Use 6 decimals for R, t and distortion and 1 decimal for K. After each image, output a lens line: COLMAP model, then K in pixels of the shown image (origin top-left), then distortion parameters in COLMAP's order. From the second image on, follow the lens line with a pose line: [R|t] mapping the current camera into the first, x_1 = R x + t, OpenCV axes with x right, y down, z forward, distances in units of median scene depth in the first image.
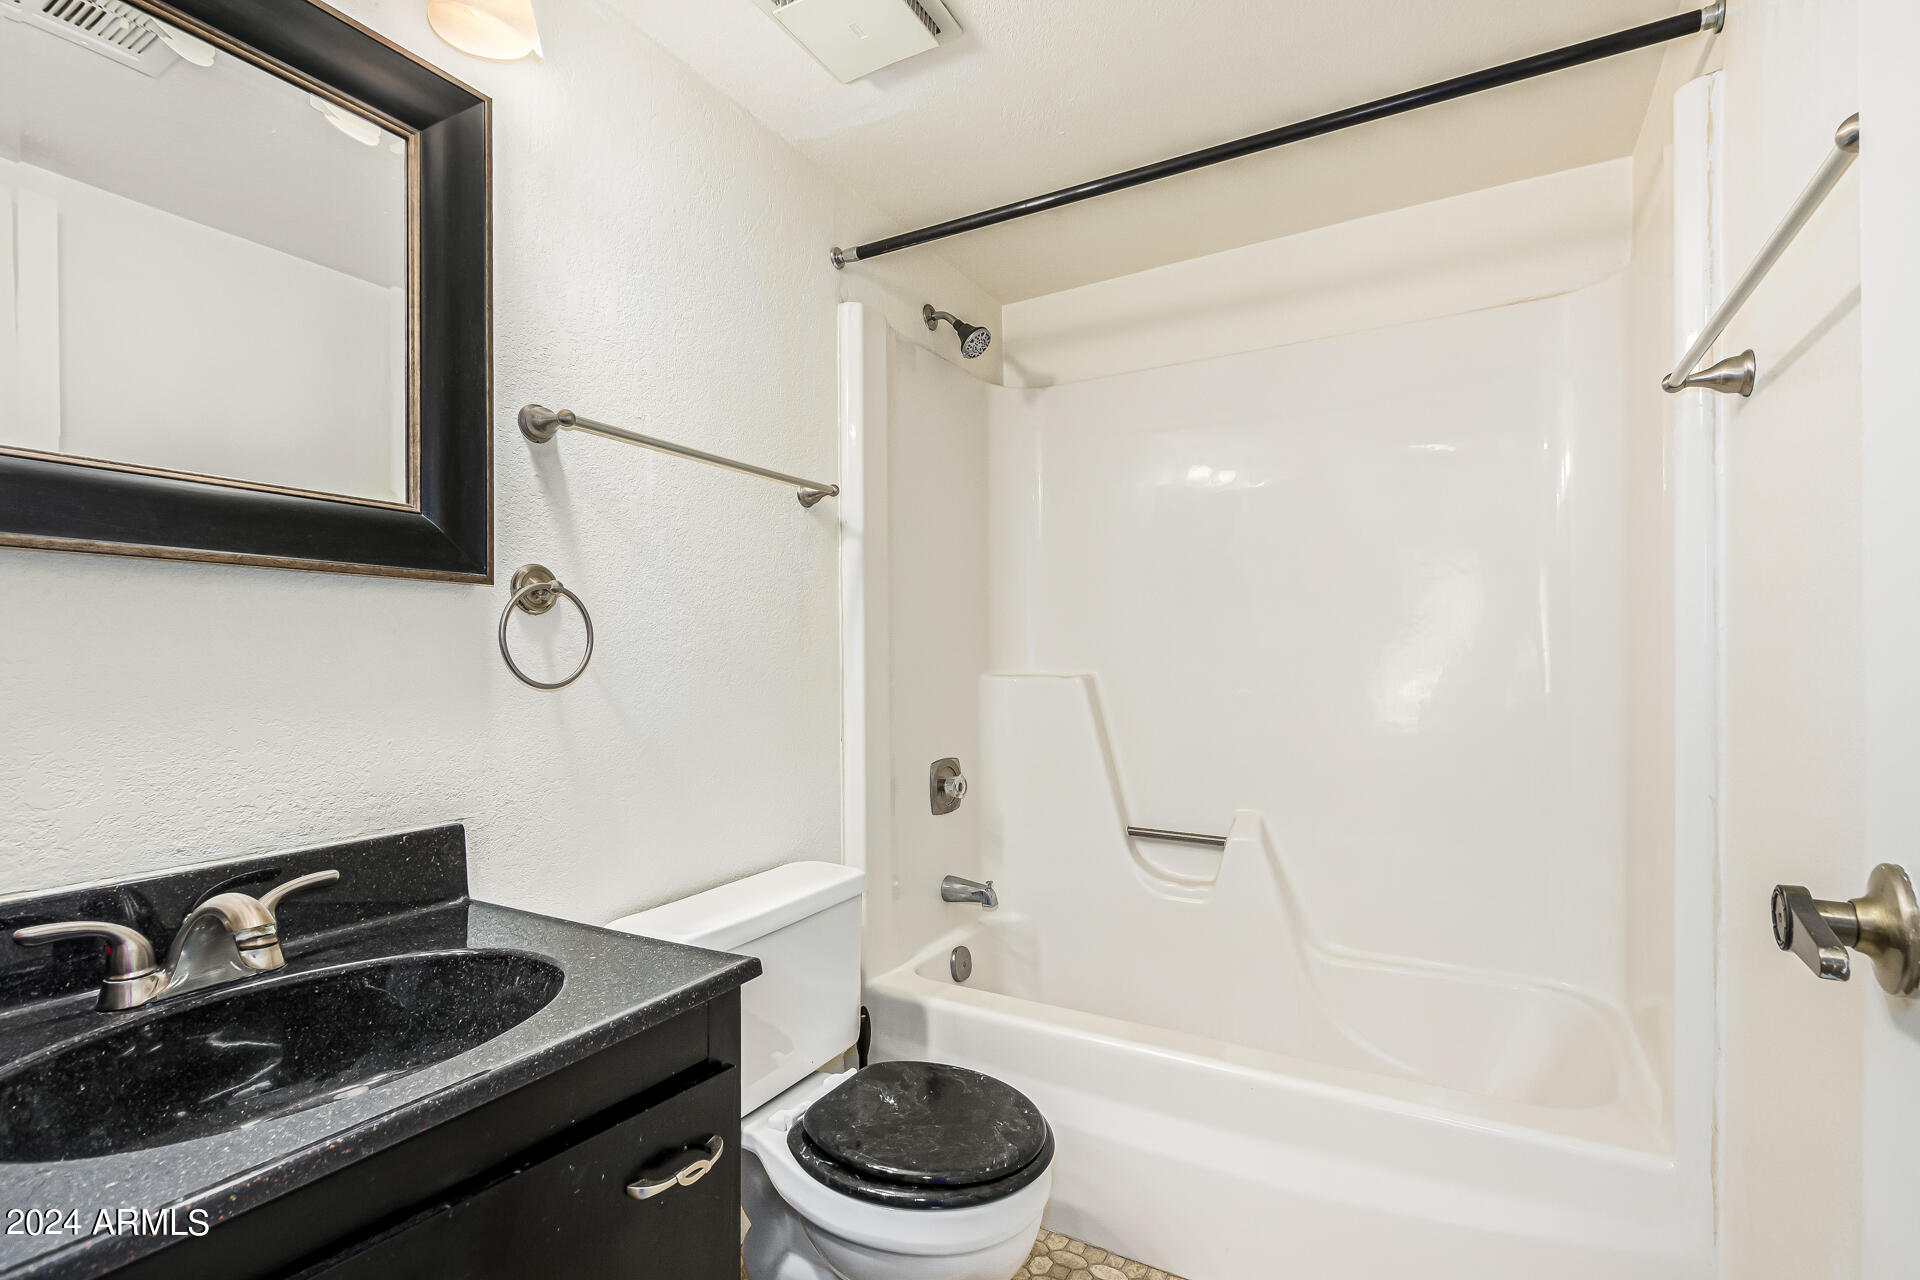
lens RADIAL K [[906.0, 0, 960.0], [0, 906.0, 642.2], [0, 0, 1]] dist [0.001277, 0.000007]
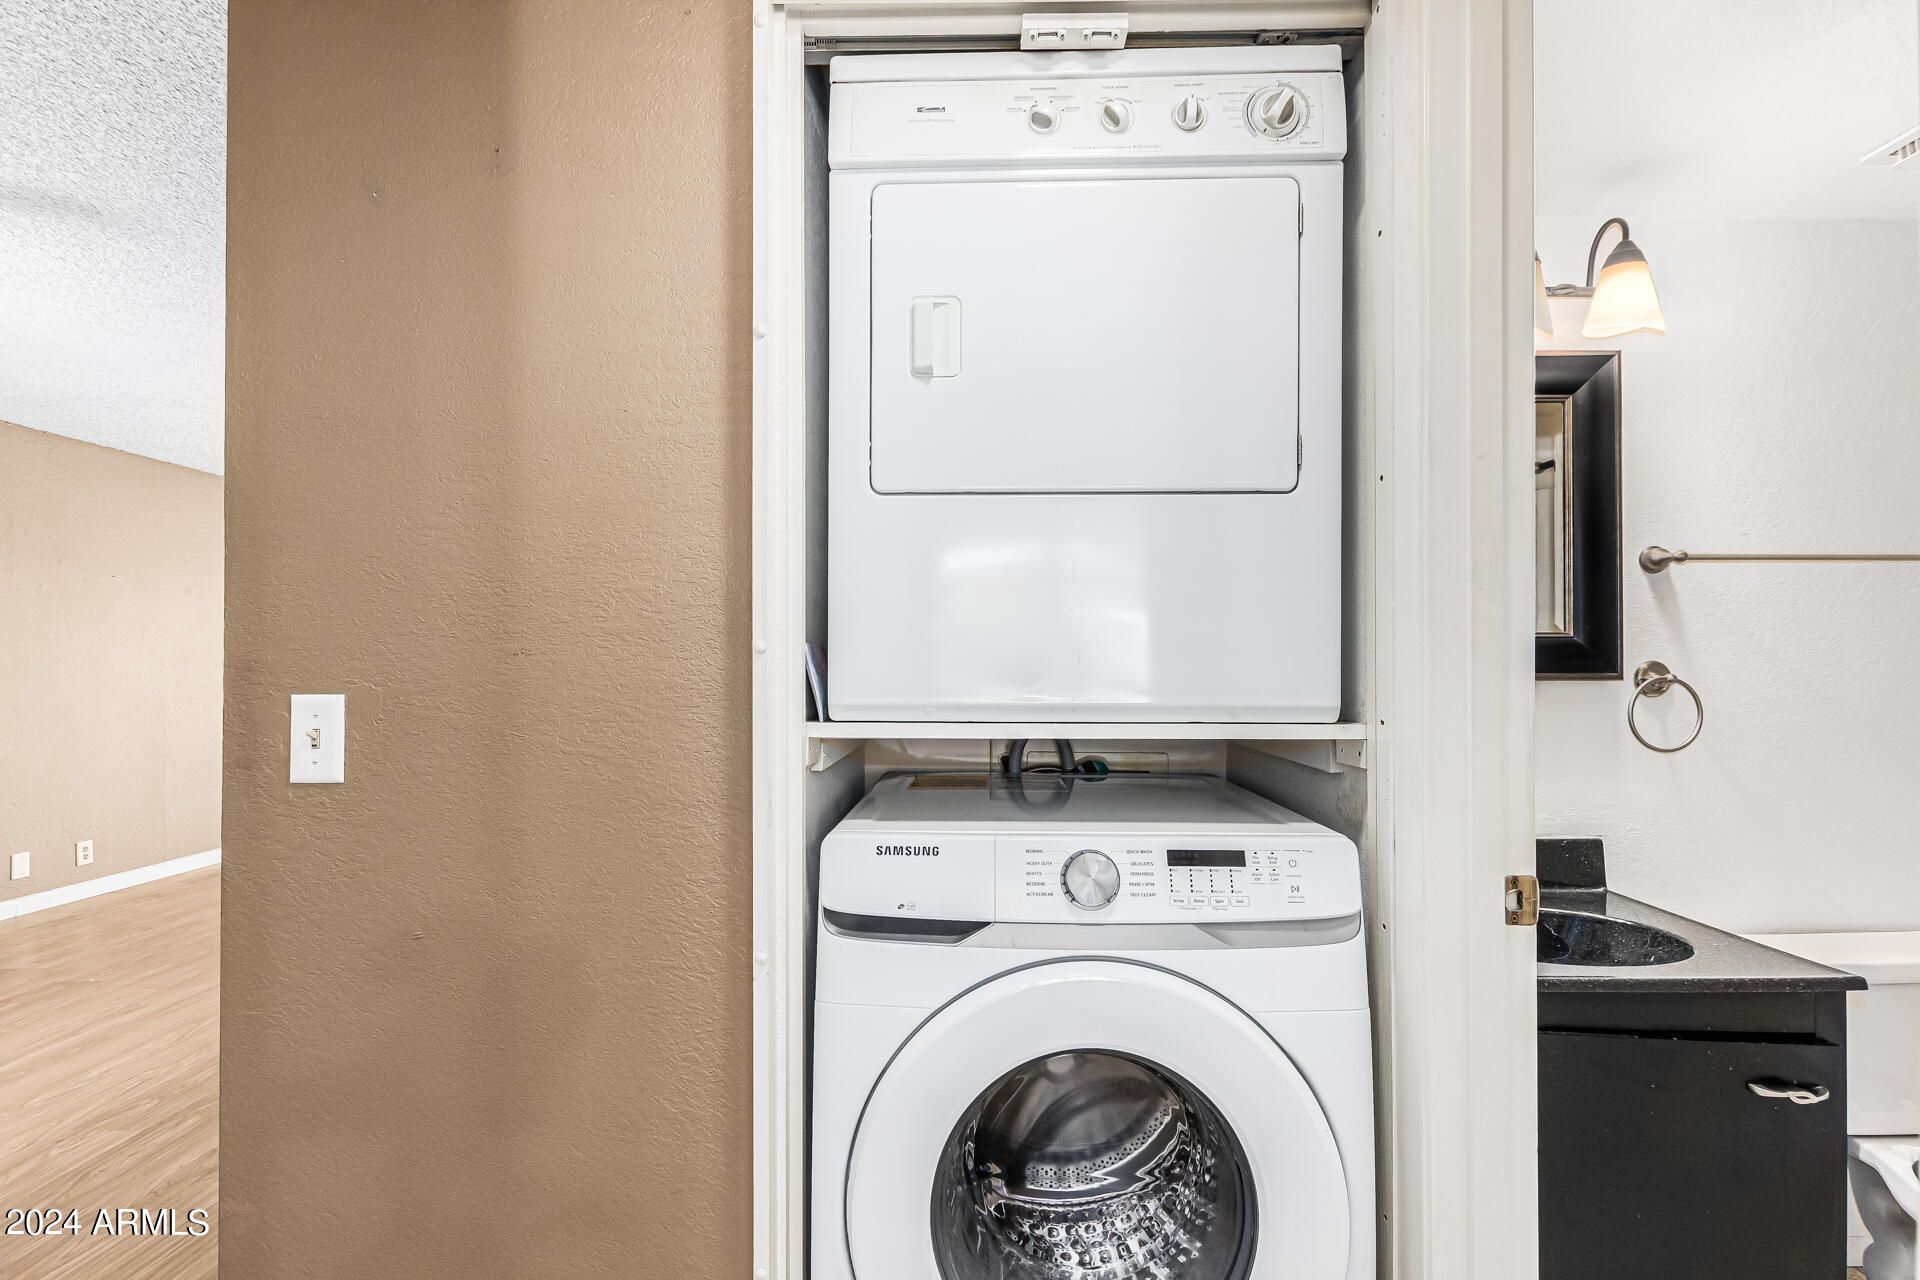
lens RADIAL K [[906.0, 0, 959.3], [0, 906.0, 648.4], [0, 0, 1]] dist [0.001277, 0.000007]
pose [[0.506651, -0.002061, -0.862149, 0.208294], [0.008410, 0.999961, 0.002551, -0.128202], [0.862110, -0.008543, 0.506649, -0.675574]]
